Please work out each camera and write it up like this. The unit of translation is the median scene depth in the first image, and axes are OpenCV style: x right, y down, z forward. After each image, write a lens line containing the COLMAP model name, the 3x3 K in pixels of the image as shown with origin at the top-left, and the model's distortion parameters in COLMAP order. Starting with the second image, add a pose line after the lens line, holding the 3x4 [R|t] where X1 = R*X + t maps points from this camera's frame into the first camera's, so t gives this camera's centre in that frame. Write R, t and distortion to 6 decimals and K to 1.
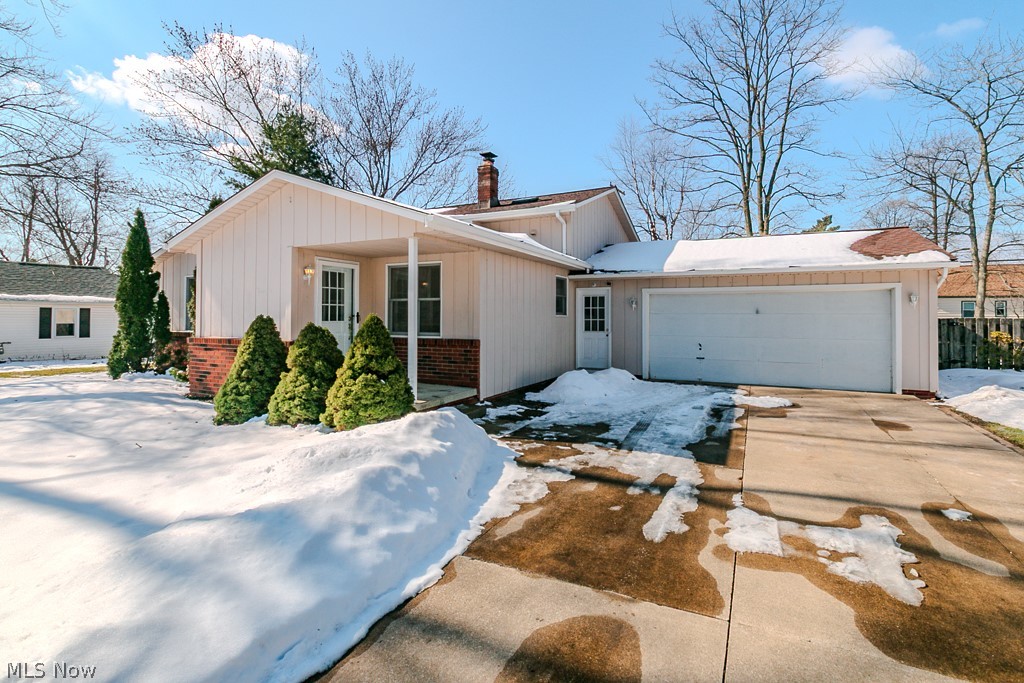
lens RADIAL K [[500.2, 0, 508.2], [0, 500.2, 324.9], [0, 0, 1]] dist [-0.004876, -0.004443]
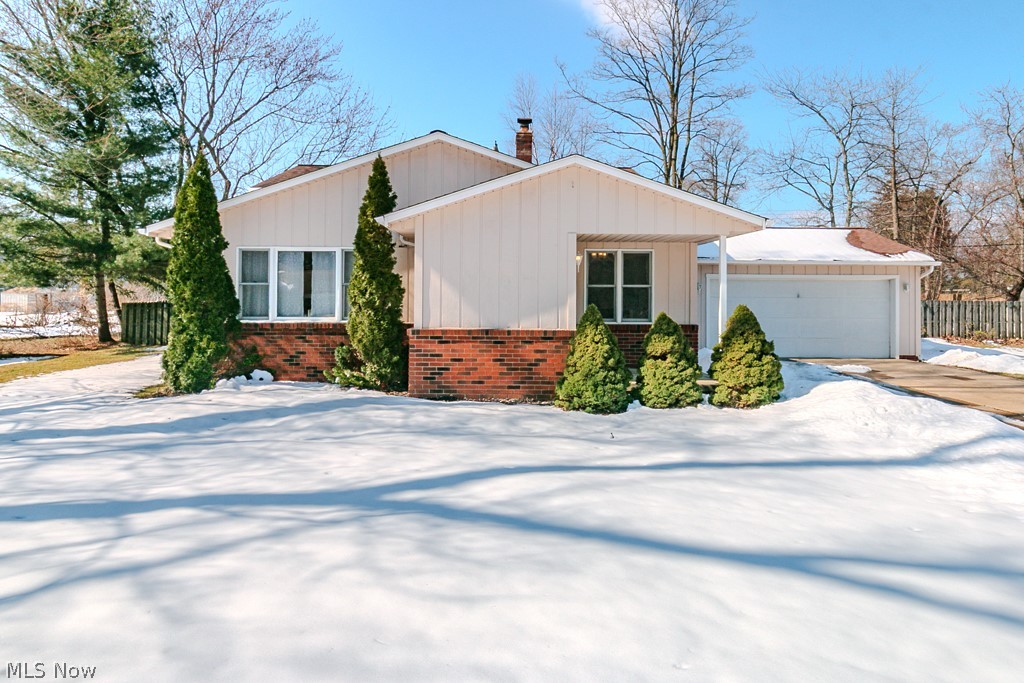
lens RADIAL K [[630.1, 0, 532.1], [0, 630.1, 308.9], [0, 0, 1]] dist [-0.000107, -0.002464]
pose [[0.886409, -0.009567, 0.462804, -0.667306], [0.004017, 0.999908, 0.012975, -0.015574], [-0.462885, -0.009642, 0.886366, -0.030346]]
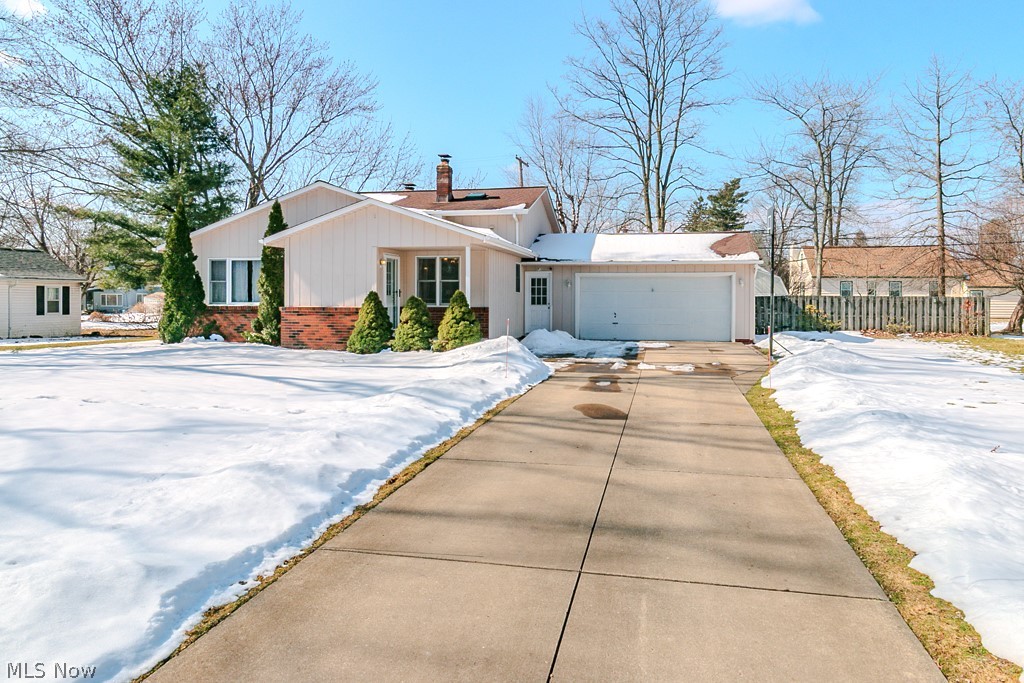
lens RADIAL K [[682.1, 0, 522.0], [0, 682.1, 332.6], [0, 0, 1]] dist [-0.006041, -0.002843]
pose [[0.965354, -0.013182, 0.260610, -0.341830], [0.004373, 0.999400, 0.034351, 0.024122], [-0.260906, -0.032021, 0.964833, -0.723332]]
